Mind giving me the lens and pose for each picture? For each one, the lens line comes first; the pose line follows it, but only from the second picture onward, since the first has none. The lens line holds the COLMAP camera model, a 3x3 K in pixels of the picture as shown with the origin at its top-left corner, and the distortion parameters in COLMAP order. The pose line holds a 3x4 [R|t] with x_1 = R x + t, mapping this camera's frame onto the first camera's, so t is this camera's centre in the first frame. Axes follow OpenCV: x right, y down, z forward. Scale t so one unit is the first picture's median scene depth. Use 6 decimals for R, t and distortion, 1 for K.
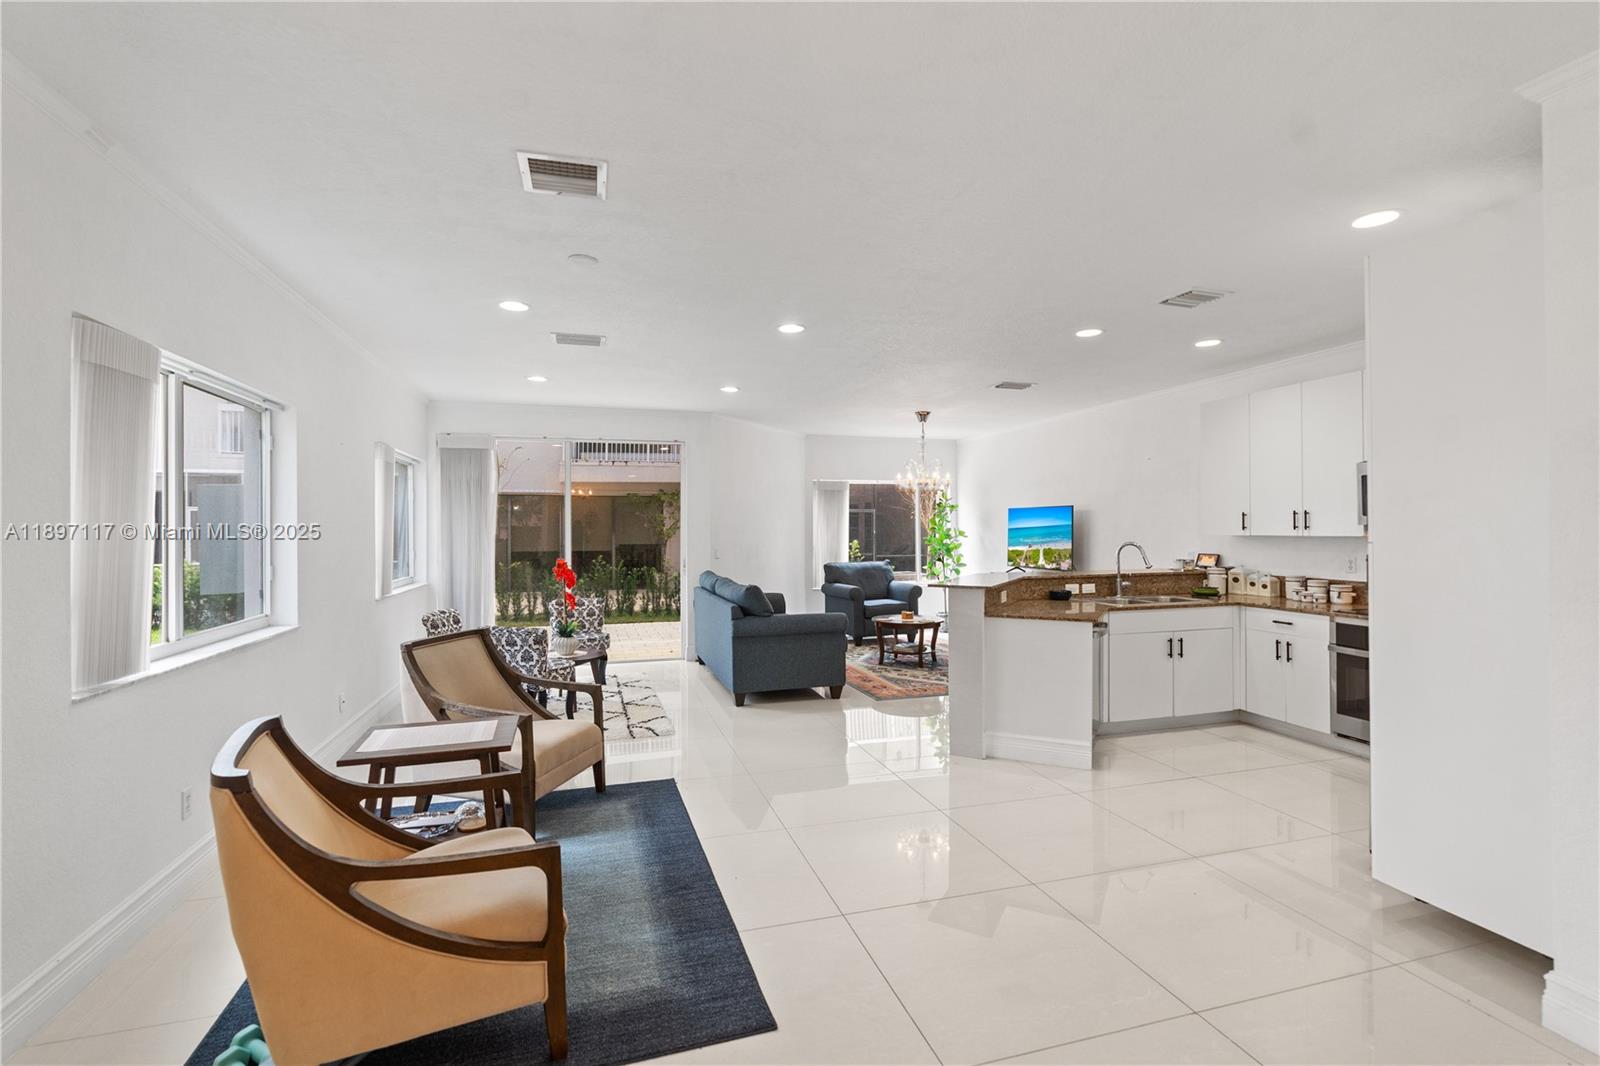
lens RADIAL K [[729.7, 0, 798.8], [0, 729.7, 528.2], [0, 0, 1]] dist [-0.011775, 0.005671]
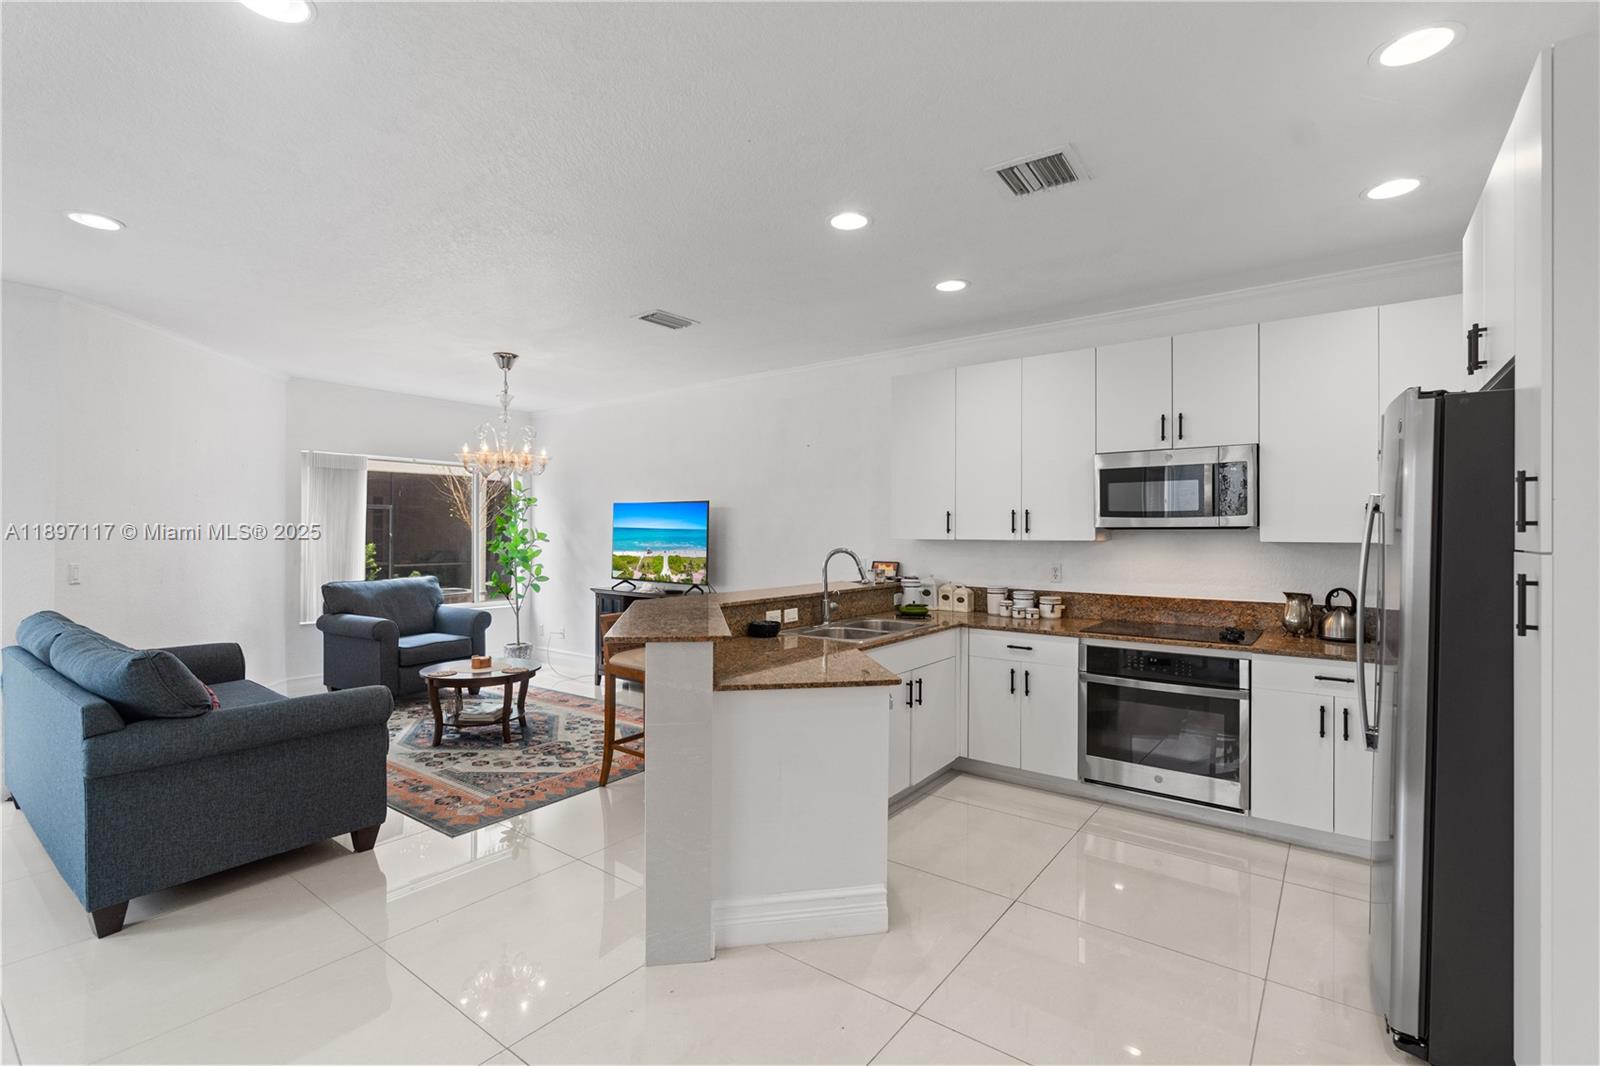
lens RADIAL K [[729.7, 0, 811.5], [0, 729.7, 537.7], [0, 0, 1]] dist [-0.011775, 0.005671]
pose [[0.800131, 0.001185, 0.599824, -0.006163], [-0.006161, 0.999962, 0.006243, 0.003287], [-0.599794, -0.008690, 0.800107, 0.394625]]
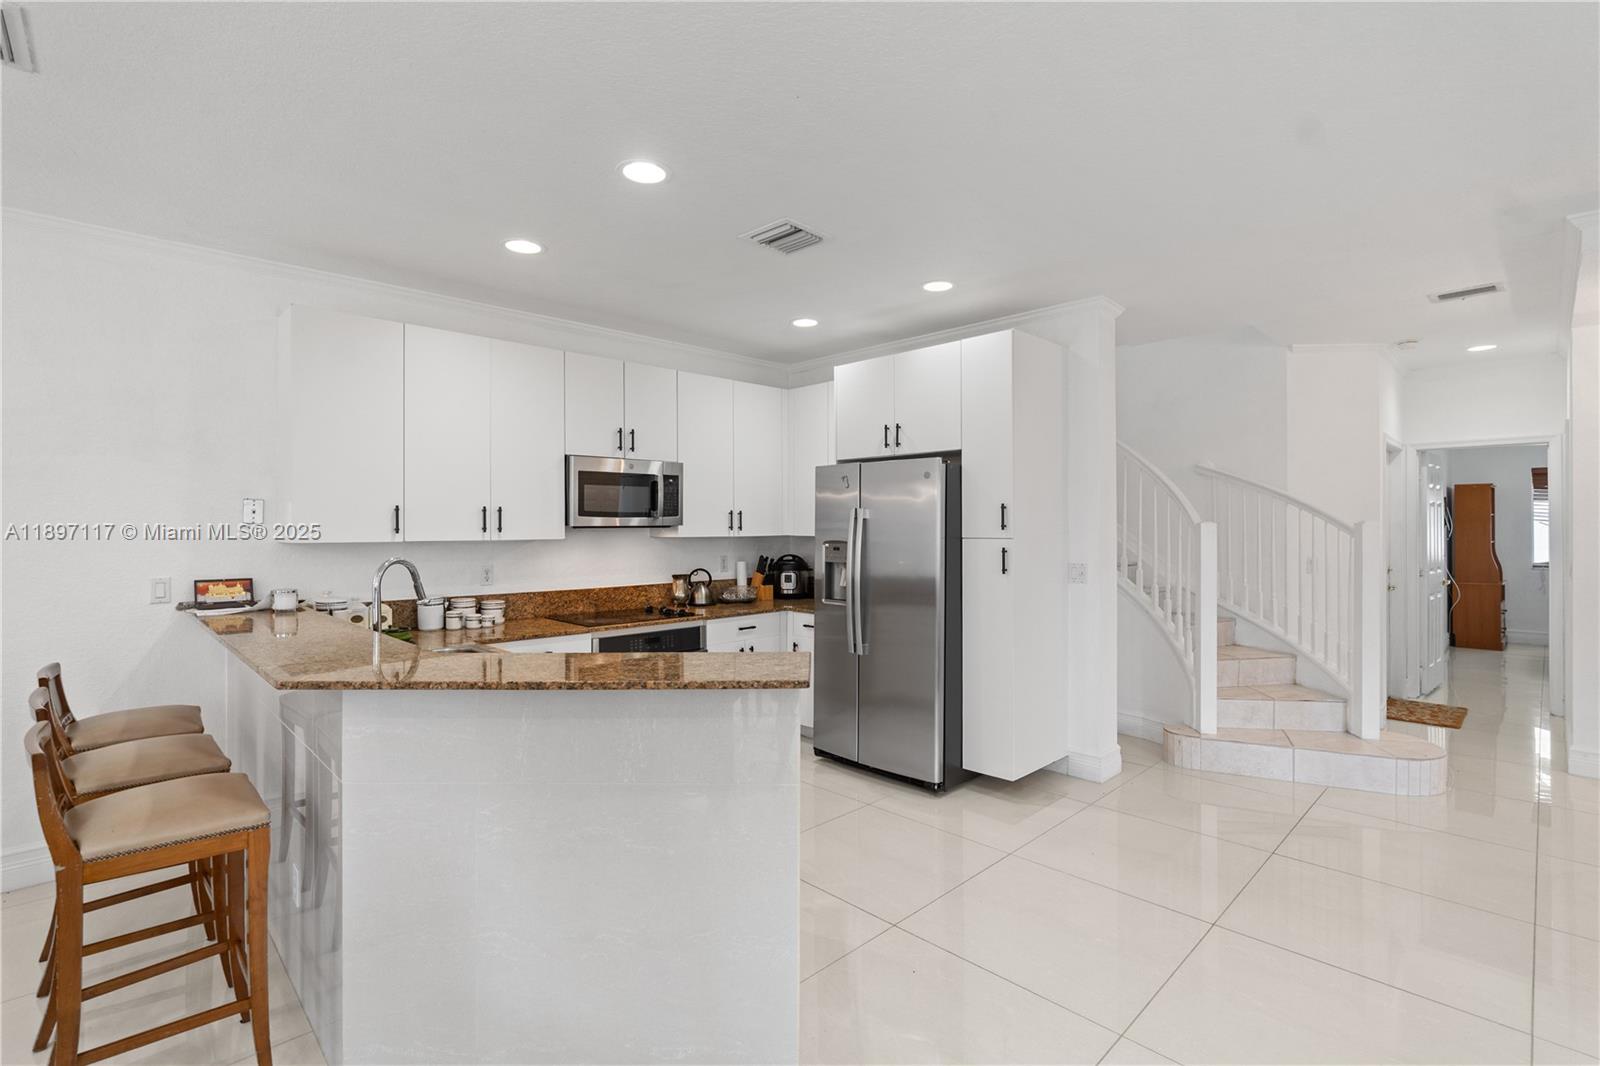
lens RADIAL K [[729.7, 0, 793.6], [0, 729.7, 534.5], [0, 0, 1]] dist [-0.011775, 0.005671]
pose [[-0.465398, -0.000376, 0.885102, -0.107566], [0.006710, 0.999970, 0.003953, 0.002954], [-0.885076, 0.007779, -0.465381, 0.901631]]
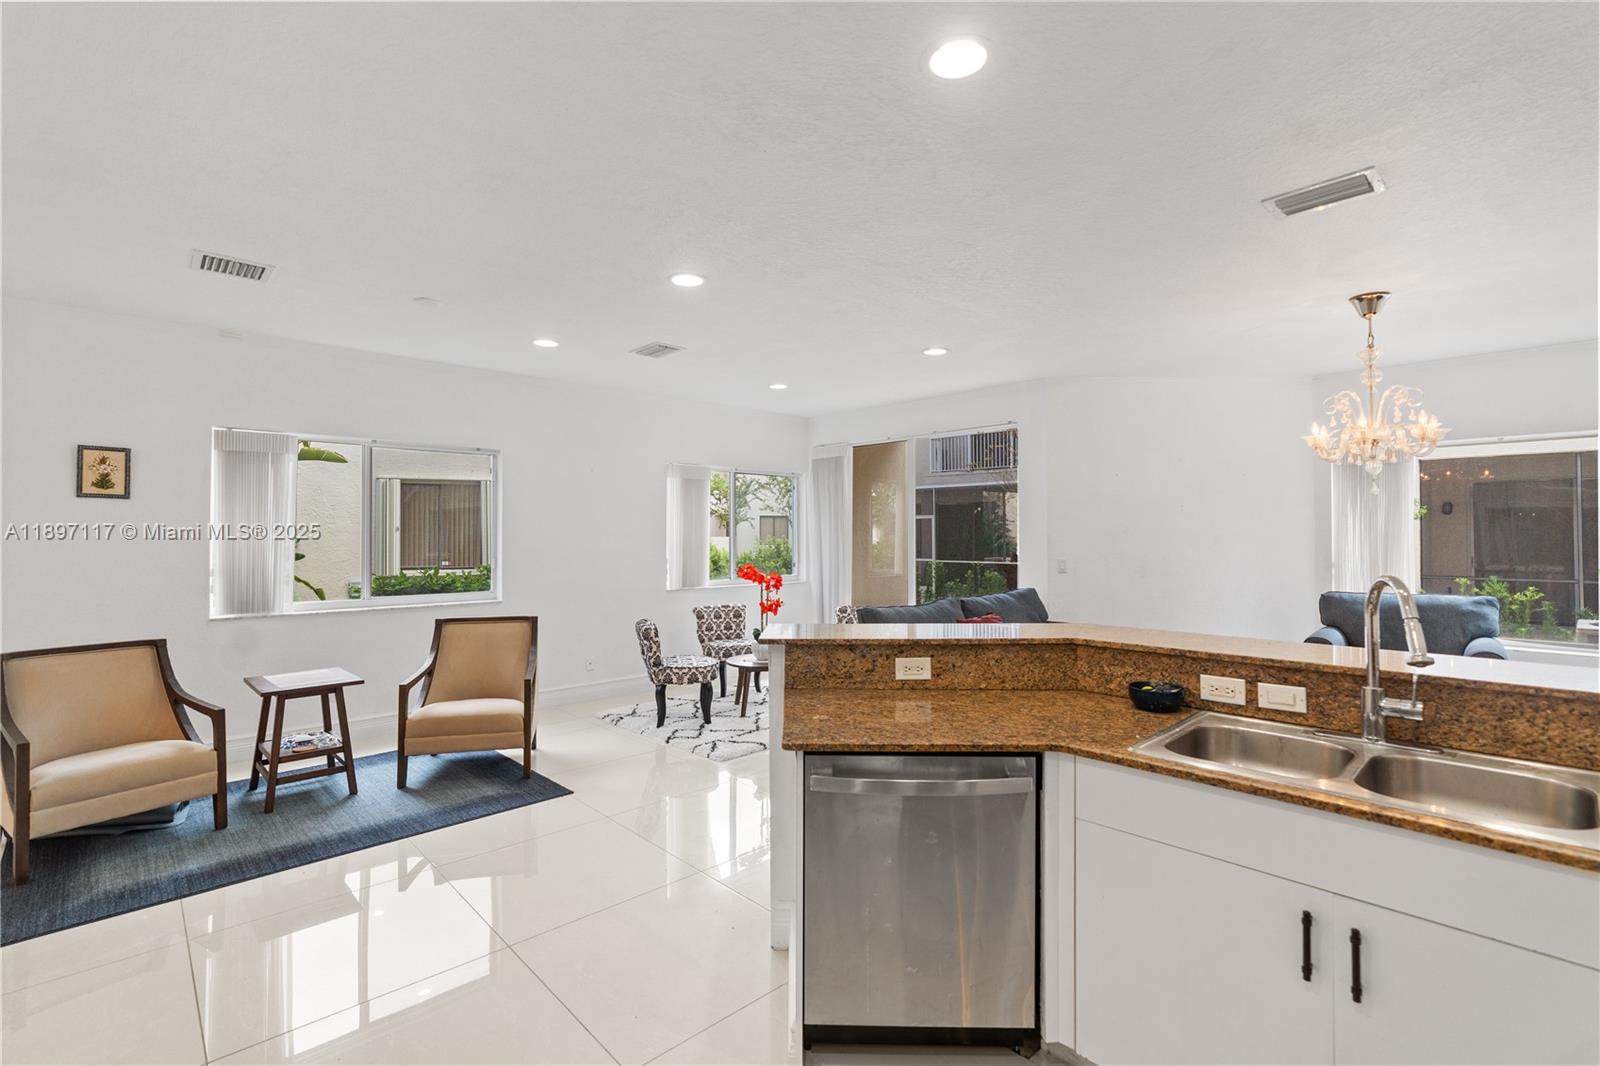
lens RADIAL K [[729.7, 0, 802.1], [0, 729.7, 533.3], [0, 0, 1]] dist [-0.011775, 0.005671]
pose [[0.453642, 0.000532, -0.891184, 0.566809], [0.000577, 0.999999, 0.000891, -0.000034], [0.891184, -0.000918, 0.453641, 0.572988]]
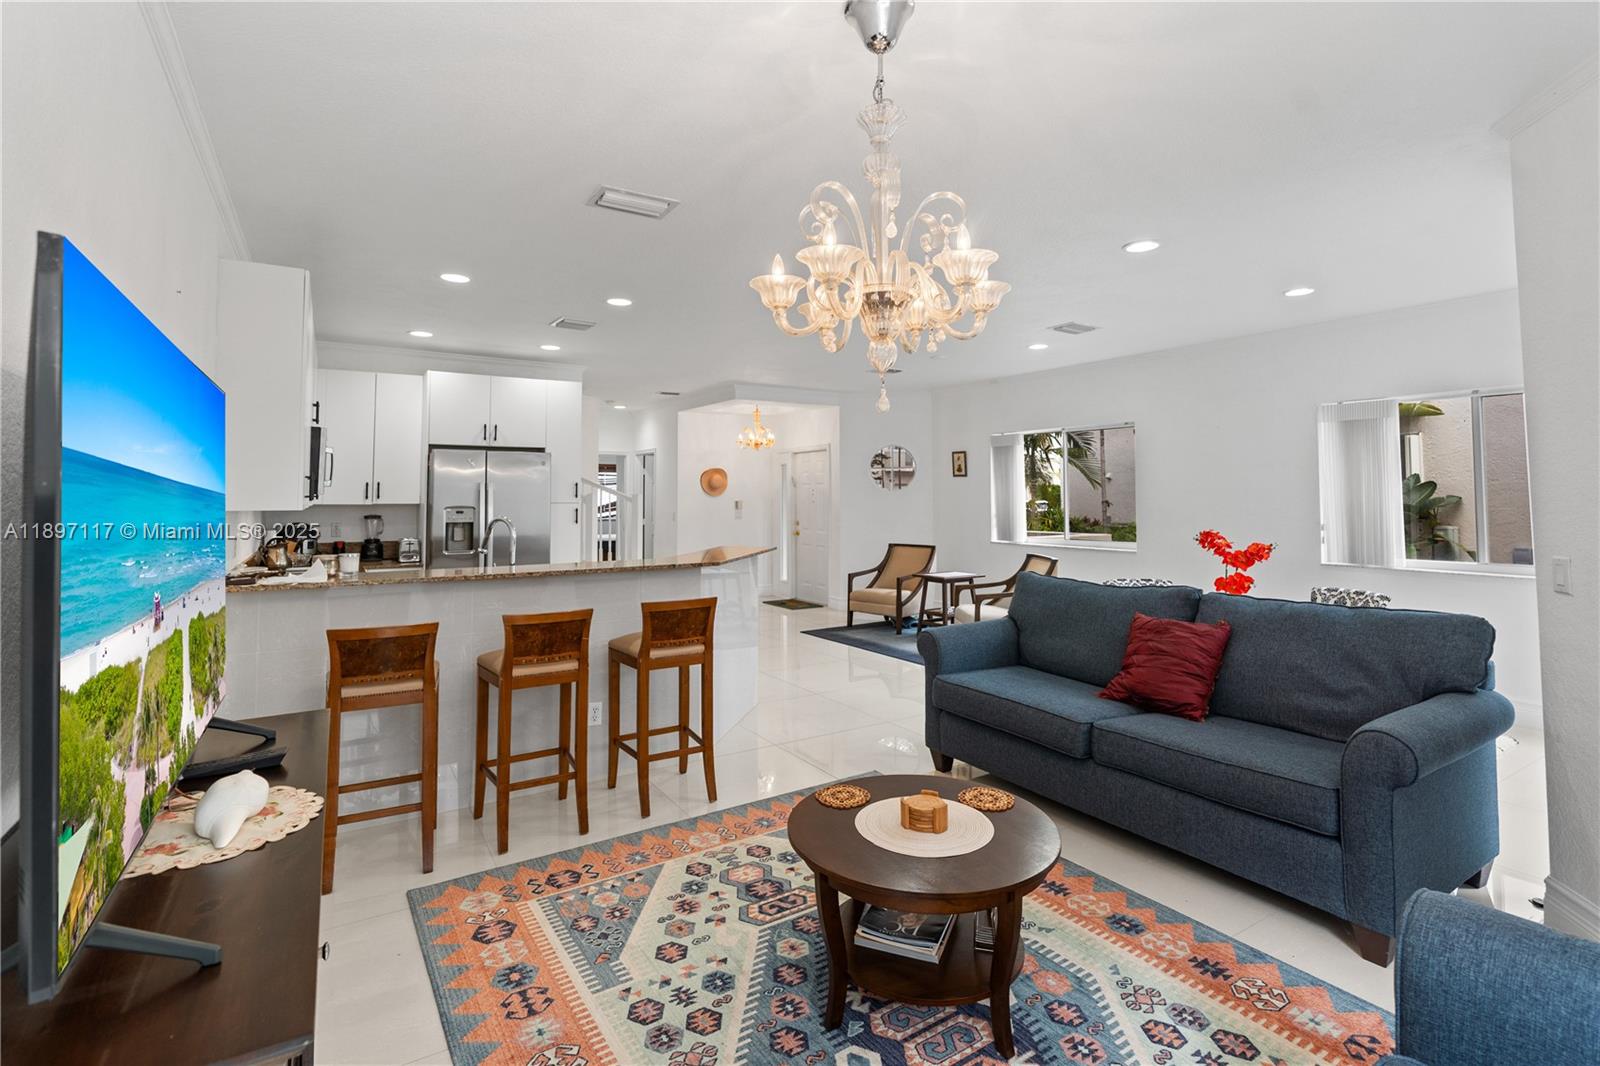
lens RADIAL K [[729.7, 0, 791.1], [0, 729.7, 463.4], [0, 0, 1]] dist [-0.011775, 0.005671]
pose [[-0.967408, -0.005702, -0.253157, 0.327292], [0.005862, 0.998974, -0.044903, 0.001771], [0.253154, -0.044924, -0.966382, 1.574138]]
